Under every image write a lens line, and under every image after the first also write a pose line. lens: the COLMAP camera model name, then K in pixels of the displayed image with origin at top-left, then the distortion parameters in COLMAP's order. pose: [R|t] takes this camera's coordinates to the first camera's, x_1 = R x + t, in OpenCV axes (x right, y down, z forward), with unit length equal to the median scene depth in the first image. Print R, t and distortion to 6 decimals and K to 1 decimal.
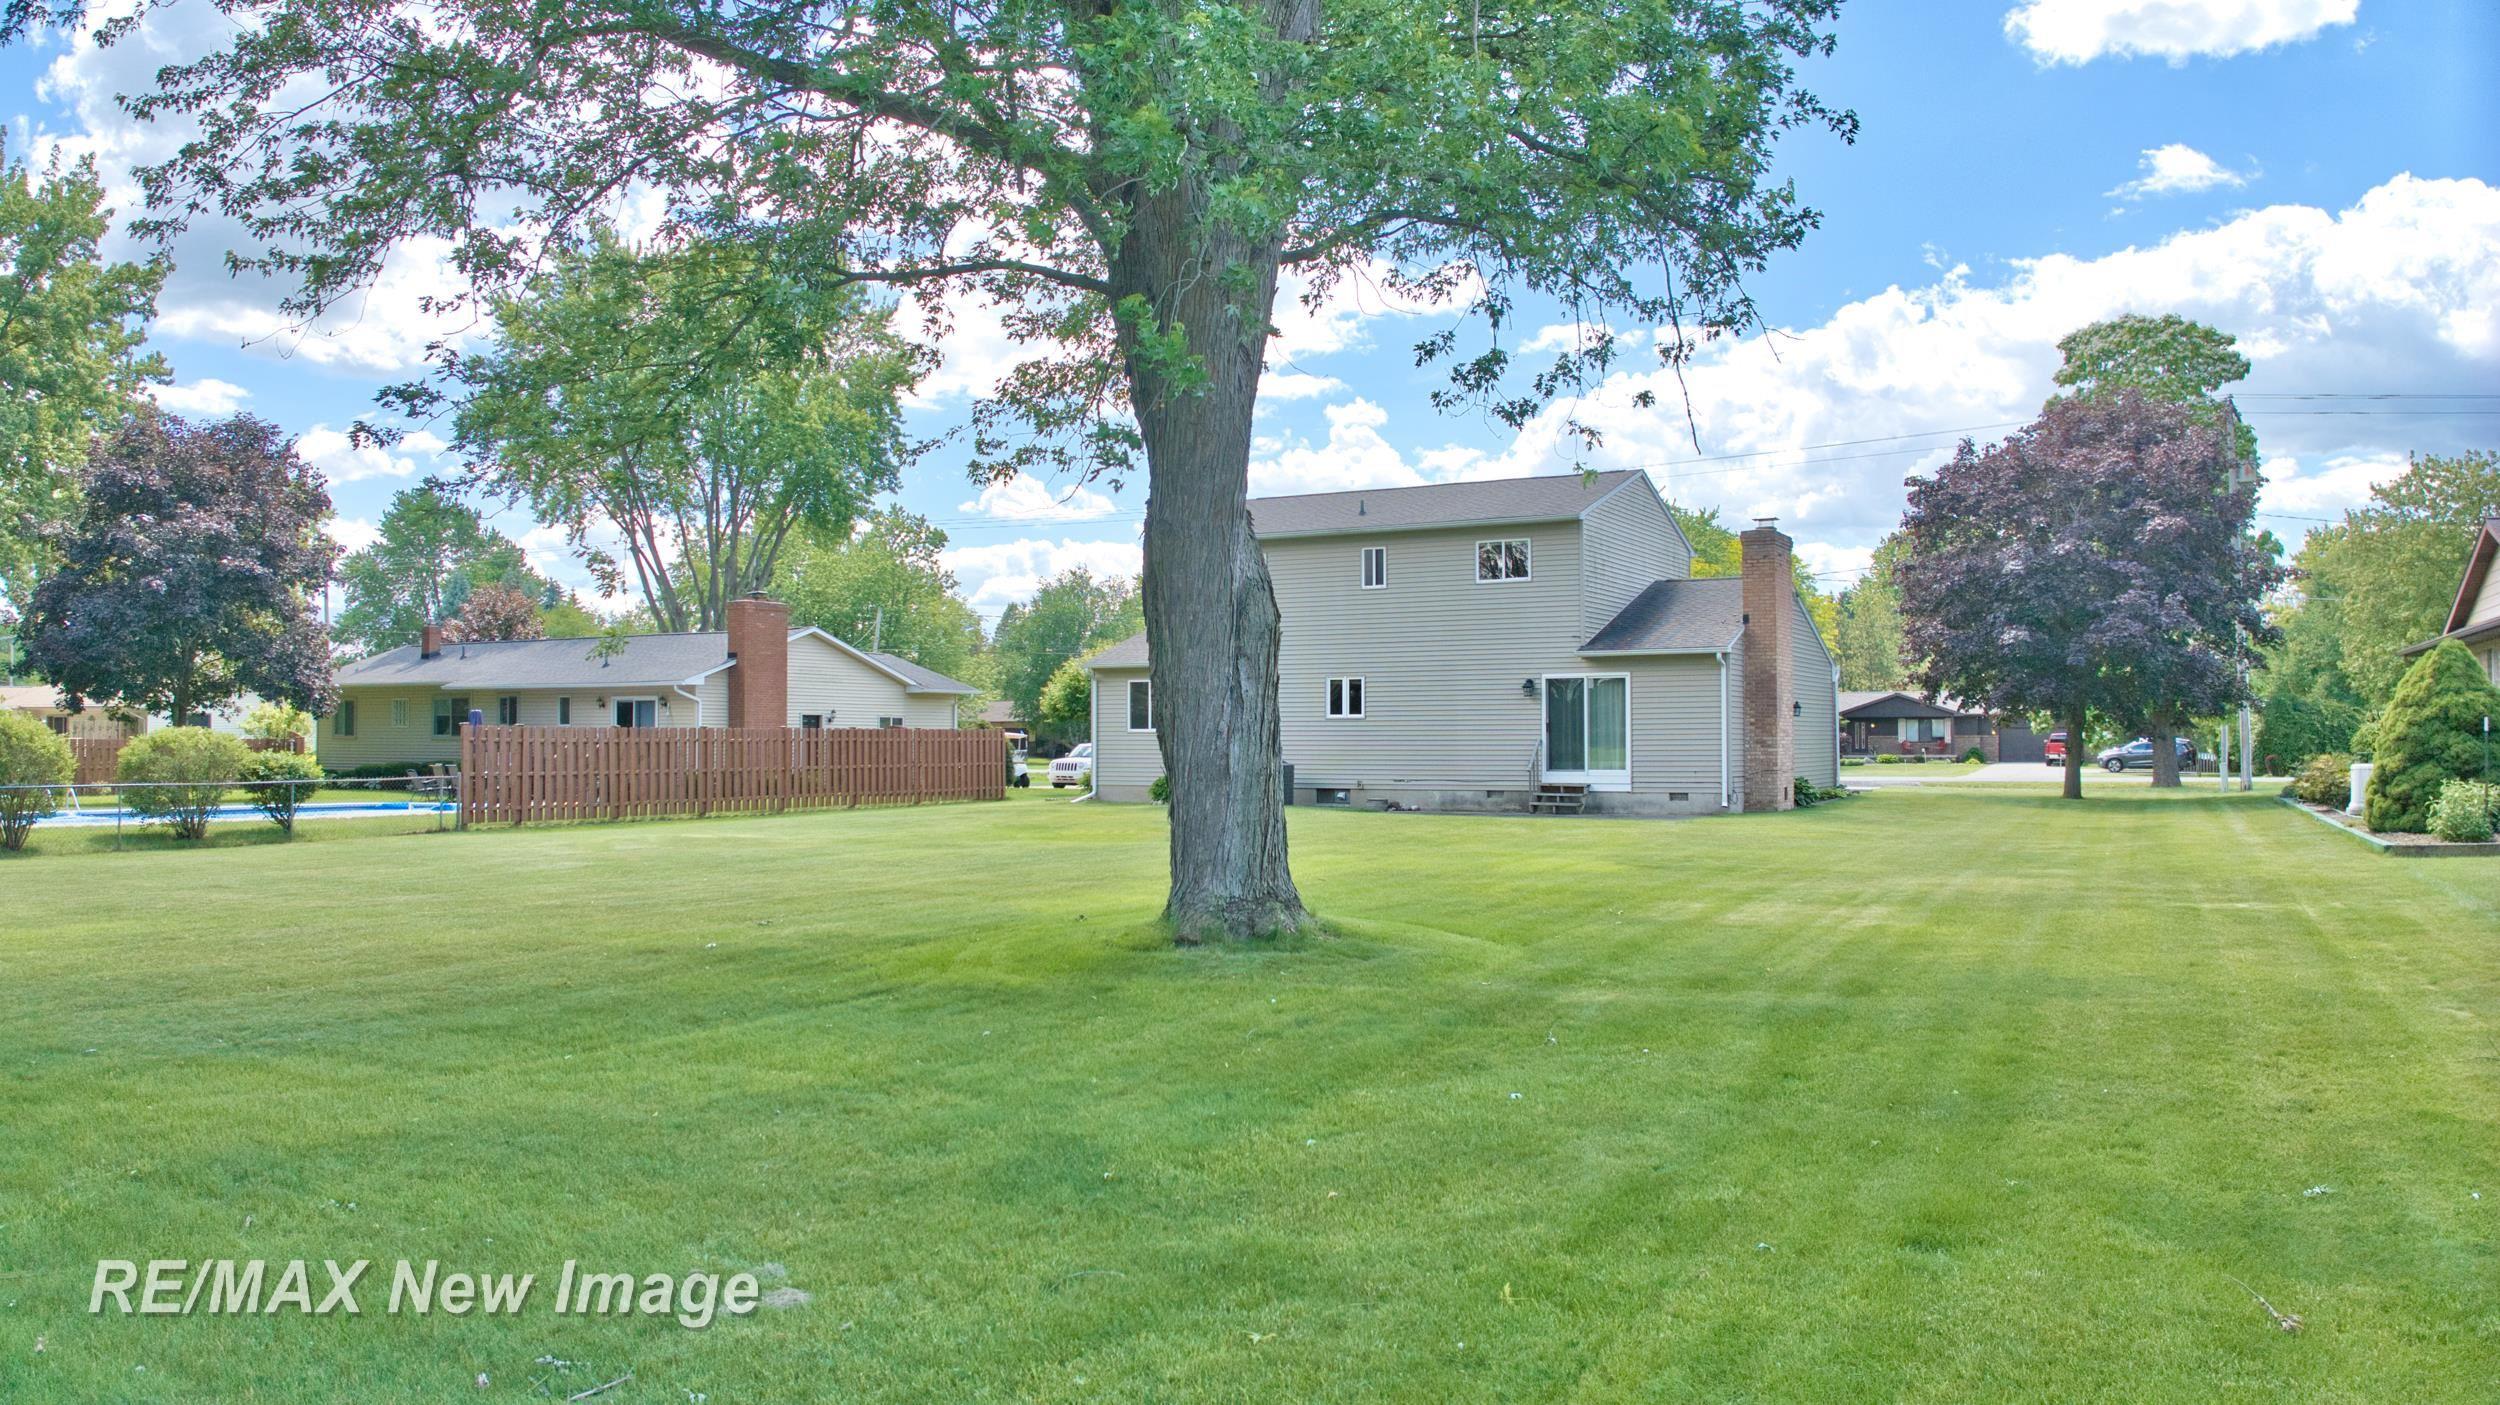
lens RADIAL K [[1746.1, 0, 1243.3], [0, 1746.1, 701.4], [0, 0, 1]] dist [0.003102, 0.009417]
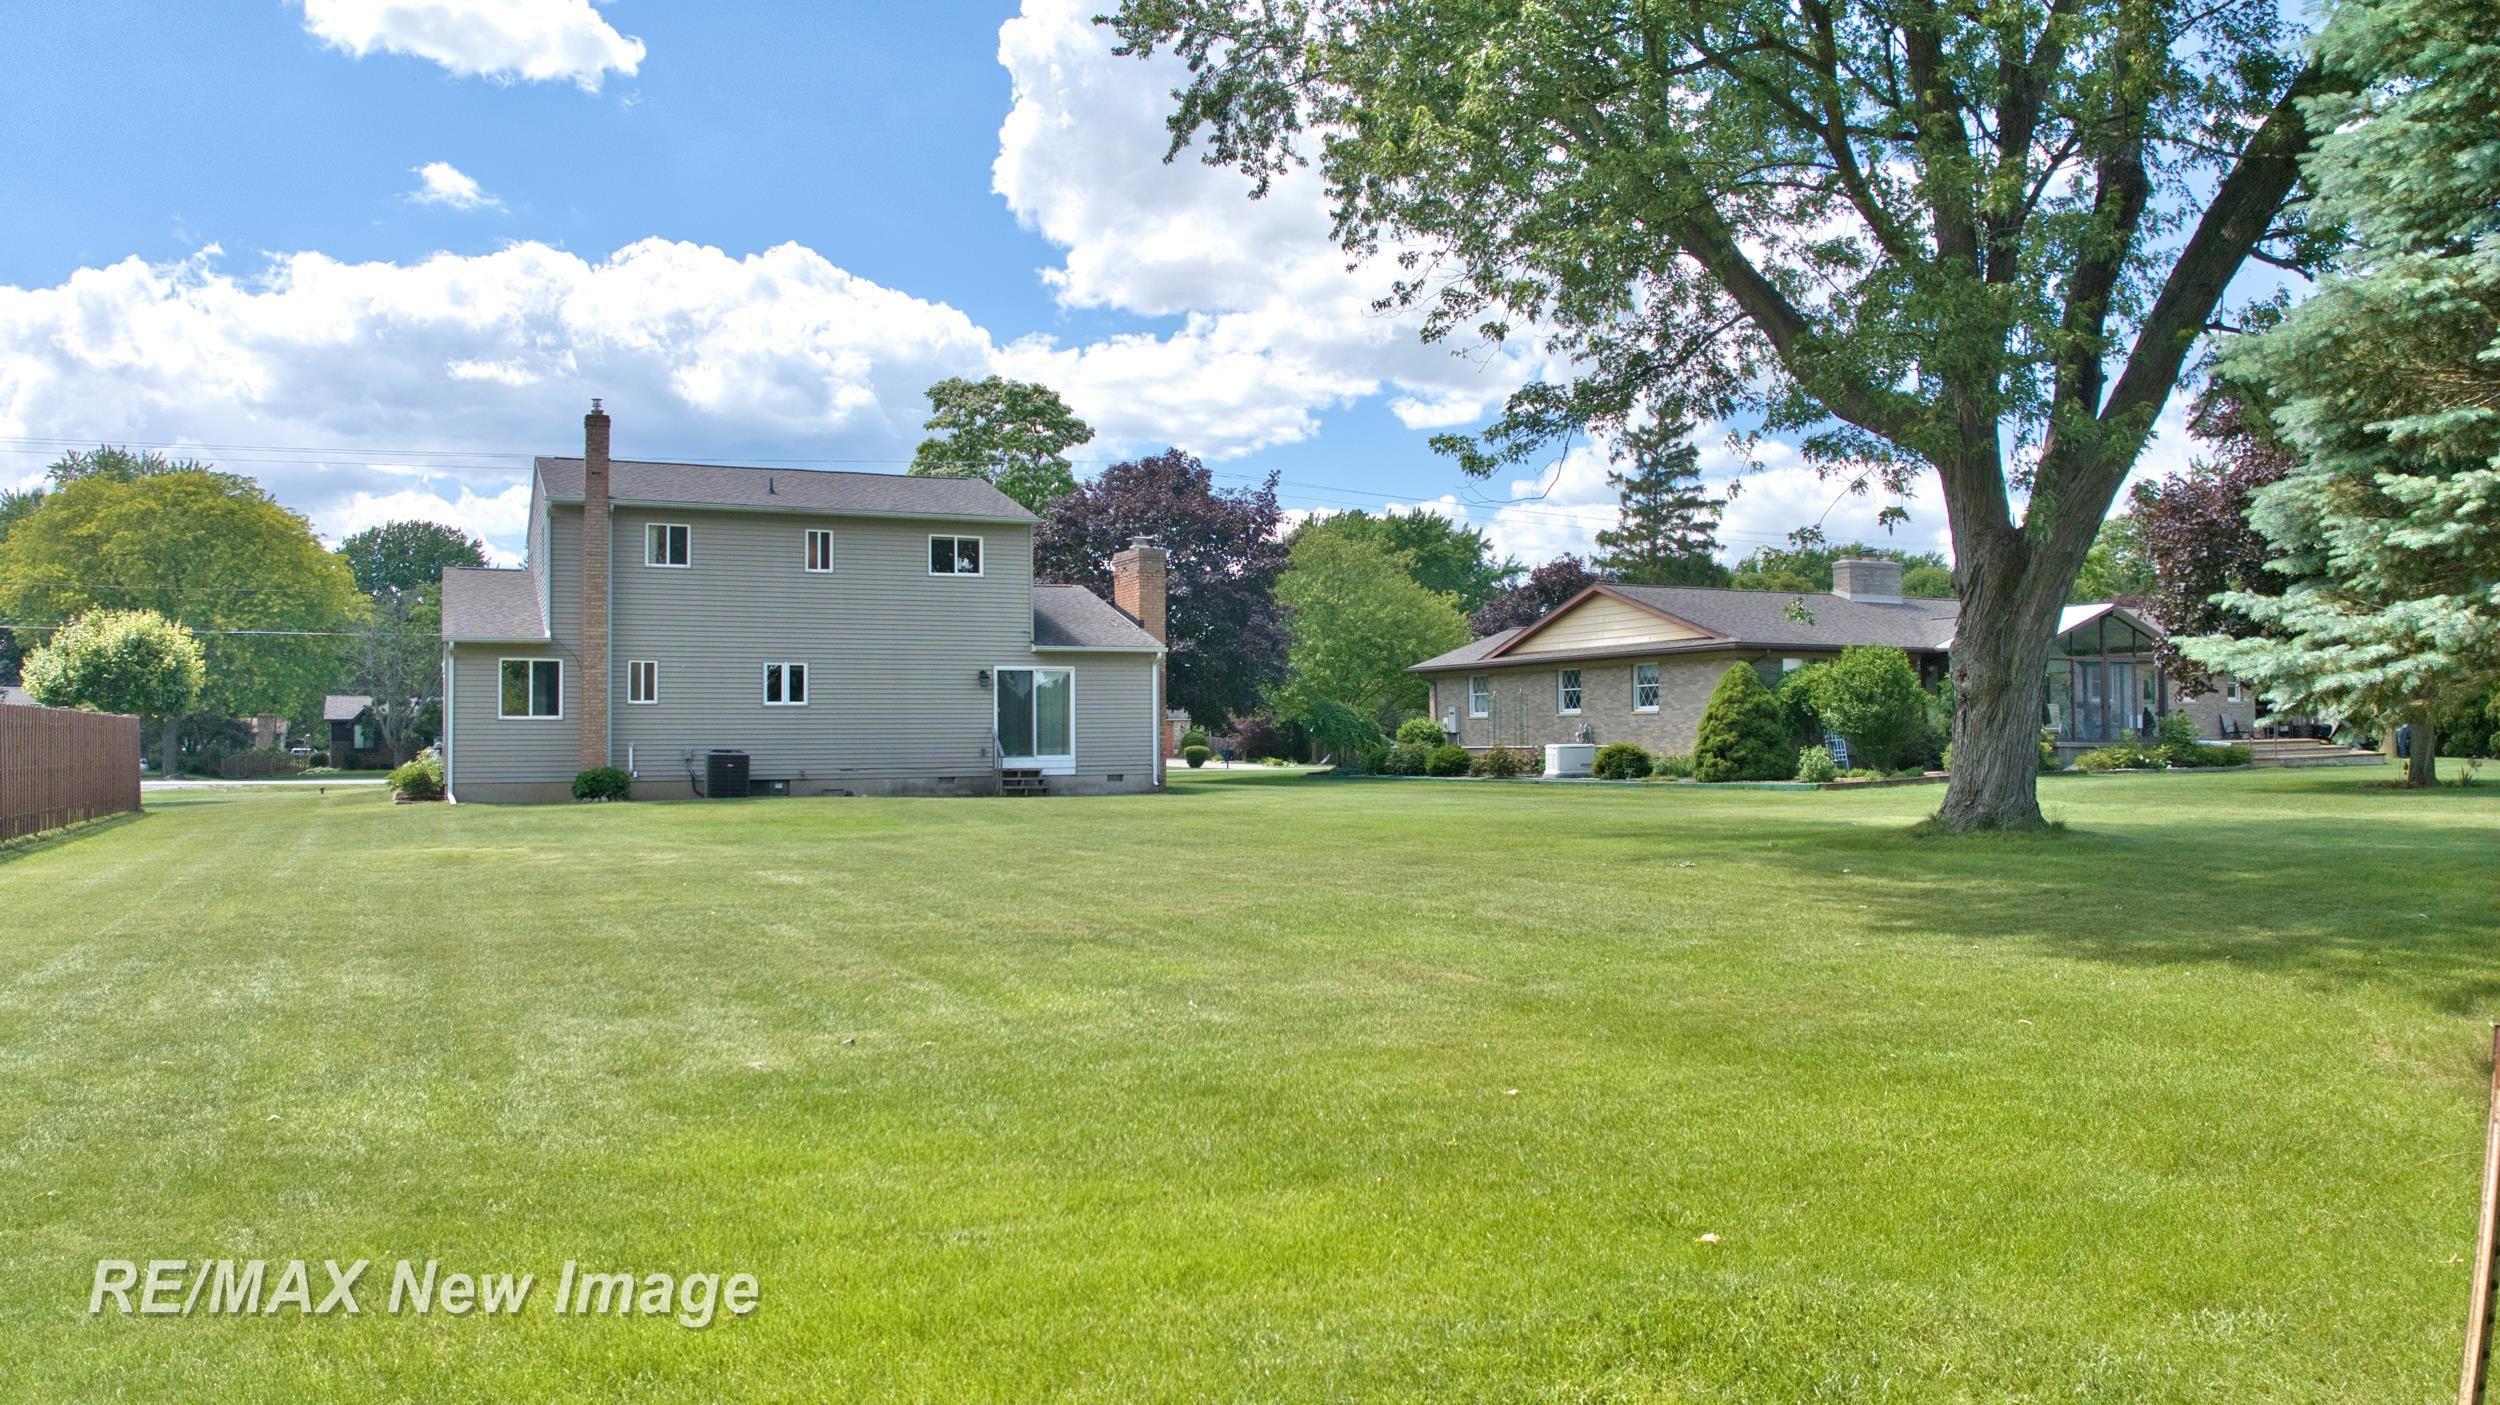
lens RADIAL K [[1799.4, 0, 1243.7], [0, 1799.4, 597.2], [0, 0, 1]] dist [0.019716, 0.000583]
pose [[0.592674, 0.060895, 0.803137, -0.618868], [-0.011548, 0.997678, -0.067124, 0.014412], [-0.805359, 0.030507, 0.592001, 0.229559]]
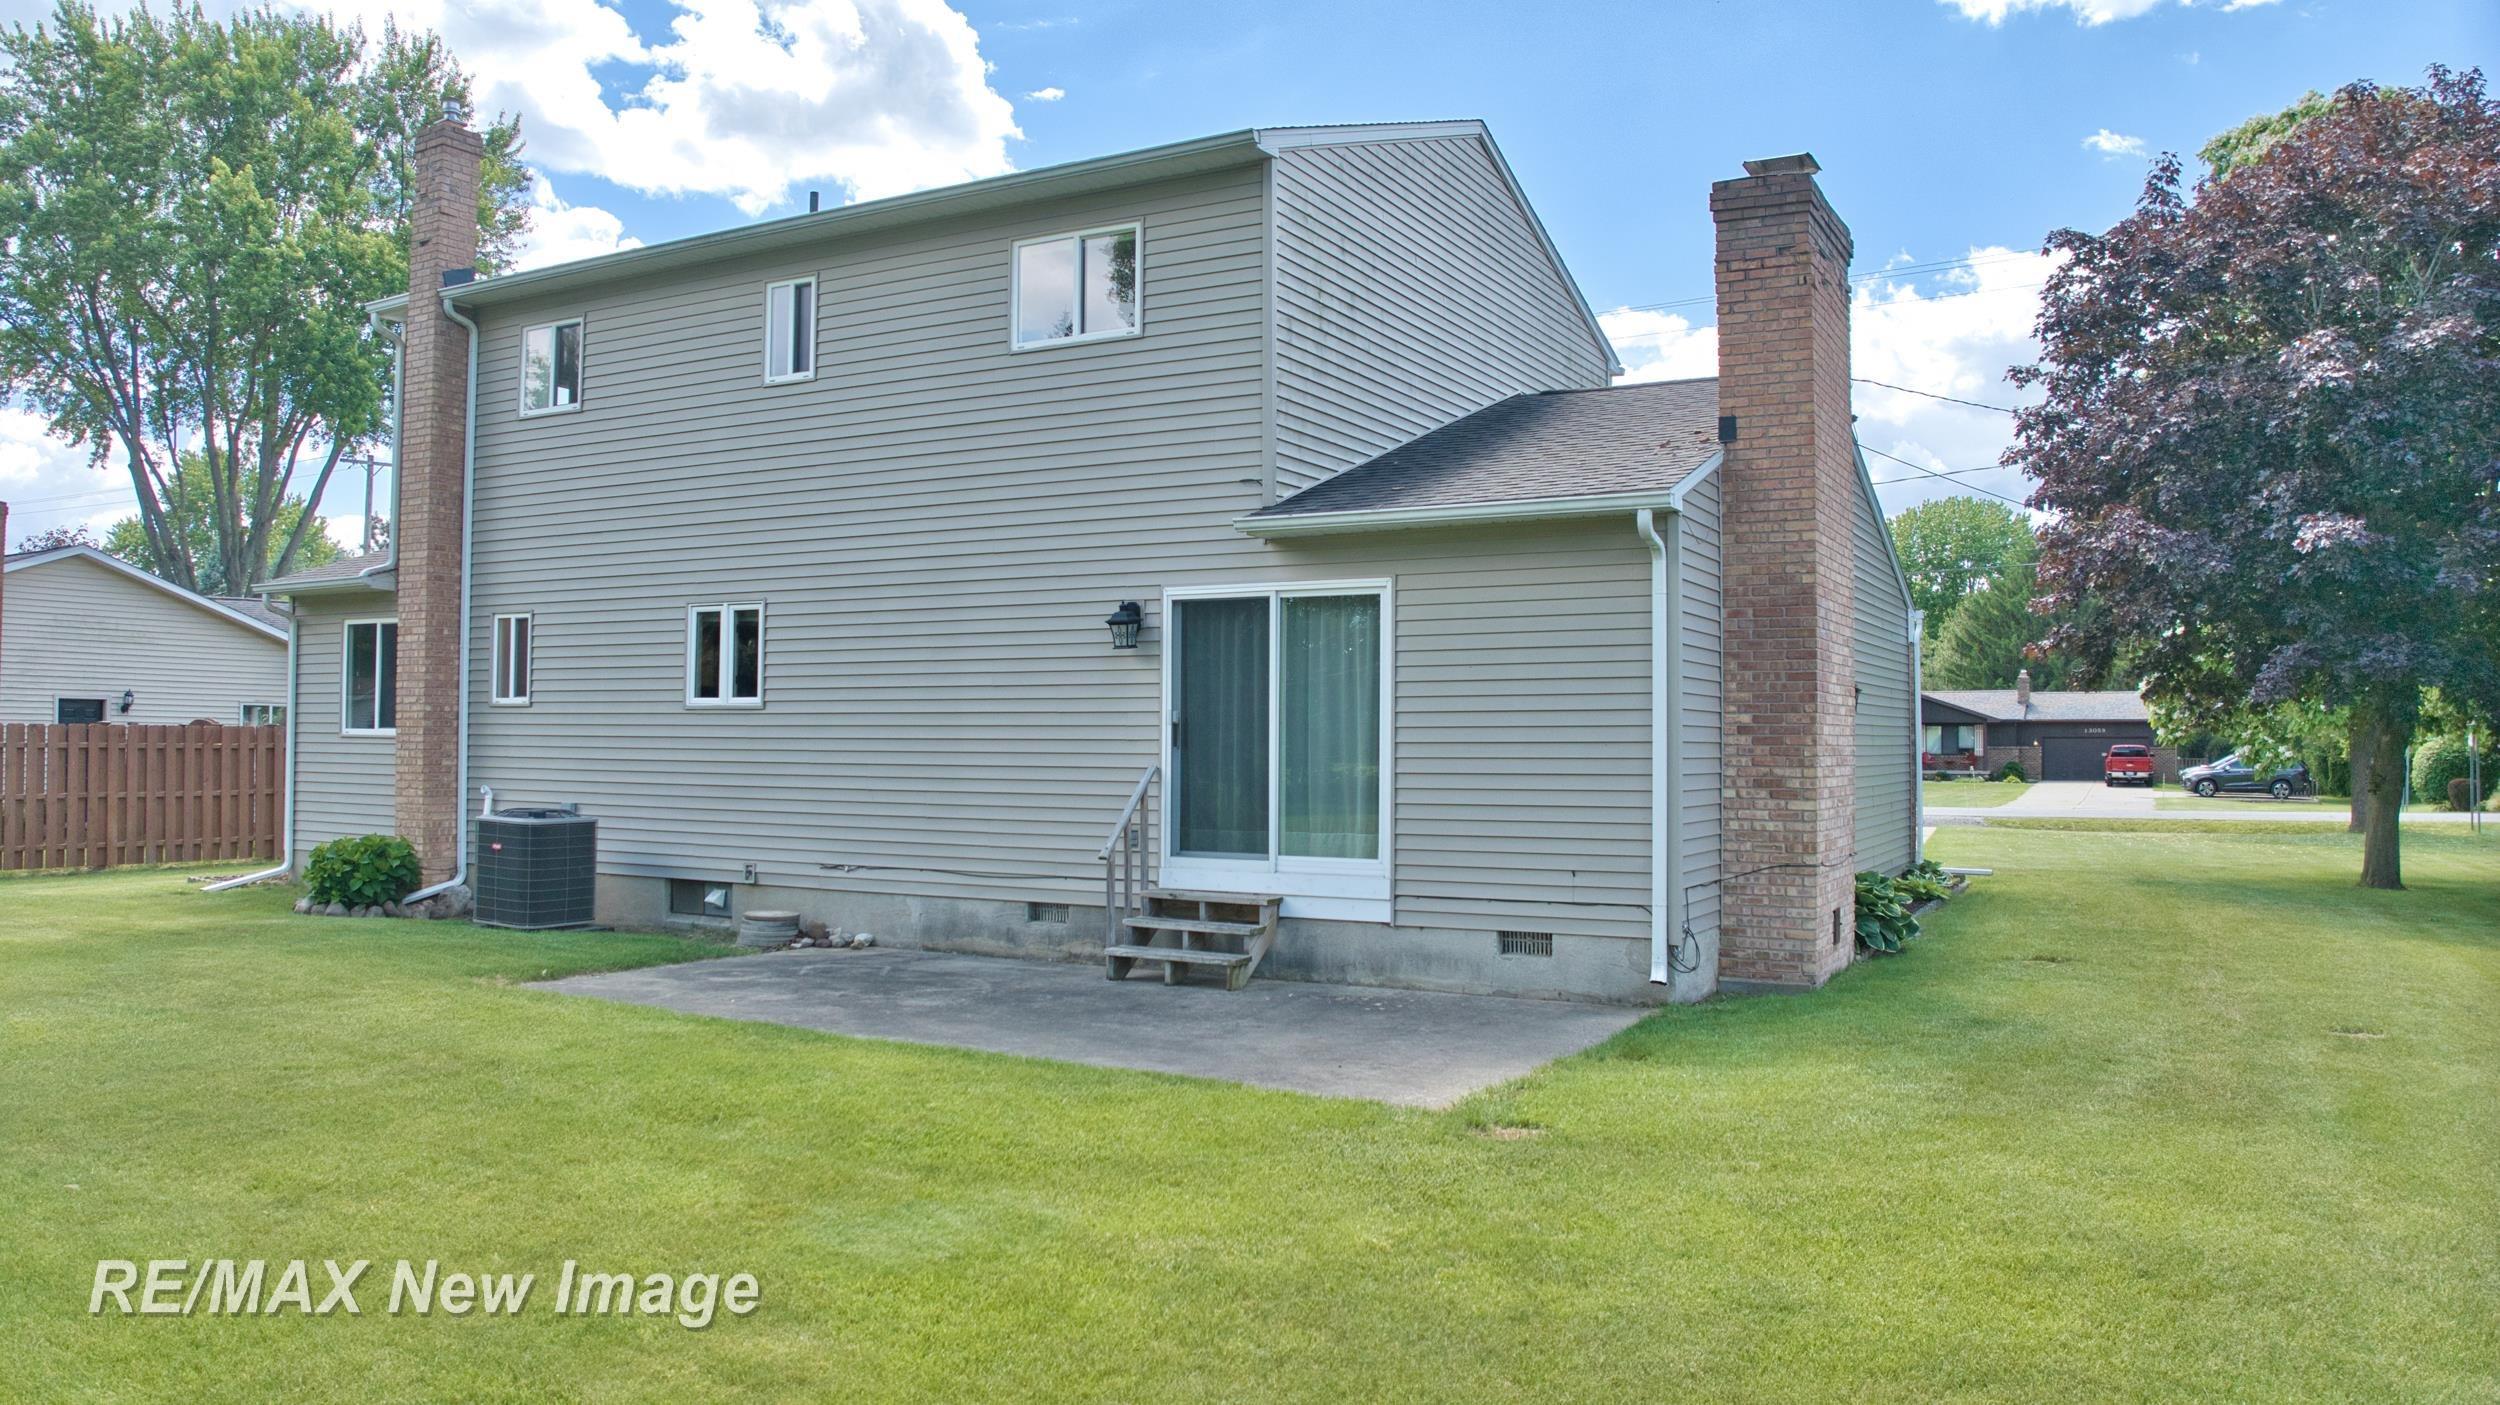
lens RADIAL K [[1816.4, 0, 1155.6], [0, 1816.4, 694.4], [0, 0, 1]] dist [-0.086082, 0.000733]
pose [[0.999533, 0.008326, -0.029418, 0.180150], [-0.008453, 0.999955, -0.004208, 0.008175], [0.029382, 0.004455, 0.999558, 0.622764]]
